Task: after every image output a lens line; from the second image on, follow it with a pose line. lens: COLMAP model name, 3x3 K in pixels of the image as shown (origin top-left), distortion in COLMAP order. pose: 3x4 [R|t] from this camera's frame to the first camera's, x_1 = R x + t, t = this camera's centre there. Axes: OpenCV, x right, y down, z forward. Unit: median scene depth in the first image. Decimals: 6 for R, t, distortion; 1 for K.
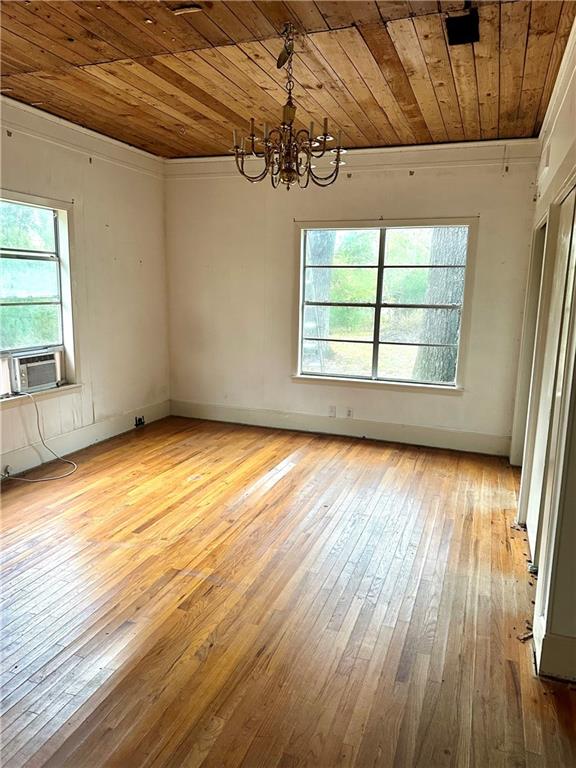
lens RADIAL K [[528.6, 0, 288.0], [0, 528.6, 384.0], [0, 0, 1]] dist [0.155115, -0.263569]
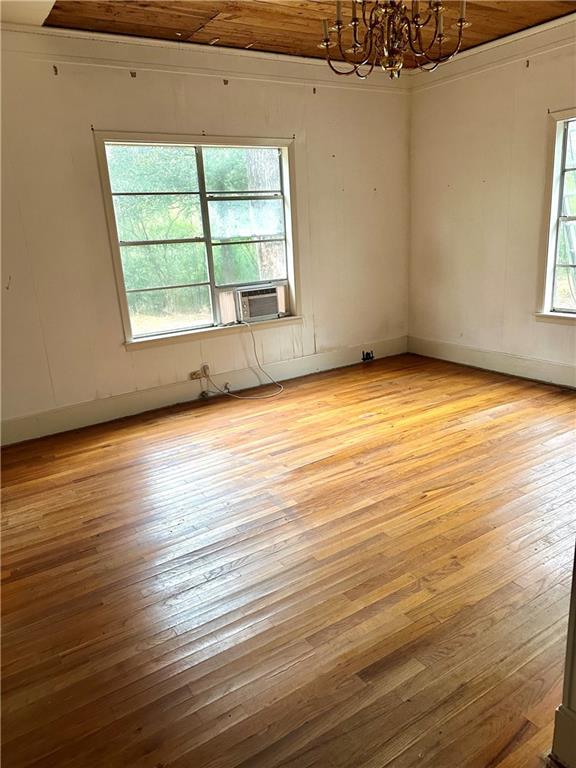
lens RADIAL K [[528.6, 0, 288.0], [0, 528.6, 384.0], [0, 0, 1]] dist [0.155115, -0.263569]
pose [[0.792983, 0.104202, -0.600266, 0.257535], [-0.033595, 0.991245, 0.127693, -0.000210], [0.608316, -0.081093, 0.789541, 0.139048]]
